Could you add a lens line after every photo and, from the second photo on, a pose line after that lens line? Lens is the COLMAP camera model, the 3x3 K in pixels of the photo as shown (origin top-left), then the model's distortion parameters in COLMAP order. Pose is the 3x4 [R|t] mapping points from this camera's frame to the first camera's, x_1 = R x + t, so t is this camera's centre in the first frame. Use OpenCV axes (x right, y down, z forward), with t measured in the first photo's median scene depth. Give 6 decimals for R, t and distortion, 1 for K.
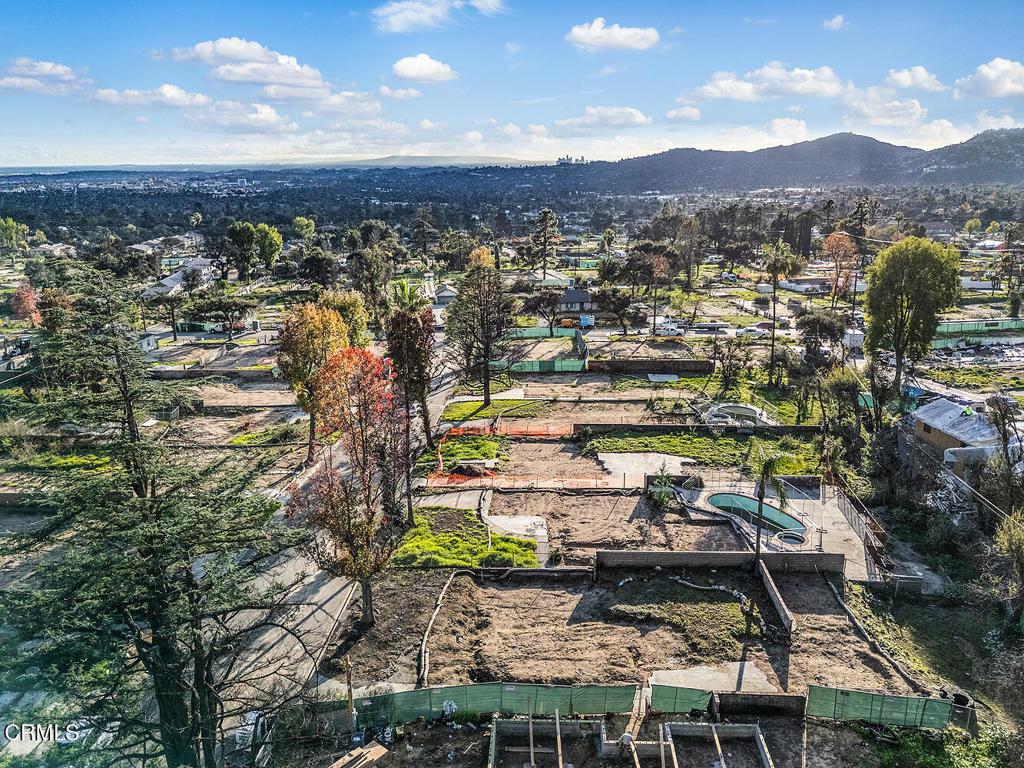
lens RADIAL K [[768.7, 0, 520.9], [0, 768.7, 387.9], [0, 0, 1]] dist [0.038306, -0.006213]
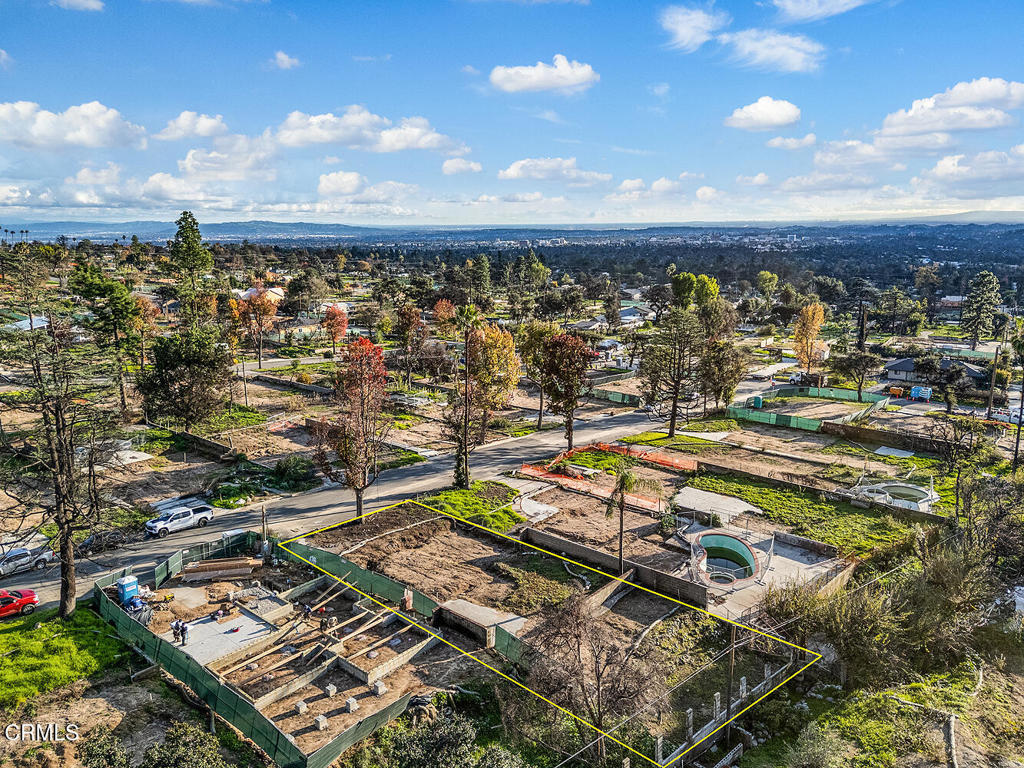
lens RADIAL K [[768.7, 0, 509.2], [0, 768.7, 382.5], [0, 0, 1]] dist [0.038306, -0.006213]
pose [[0.771075, 0.137994, -0.621611, 0.546278], [-0.184060, 0.982863, -0.010127, -0.001993], [0.609561, 0.122223, 0.783260, -0.021482]]
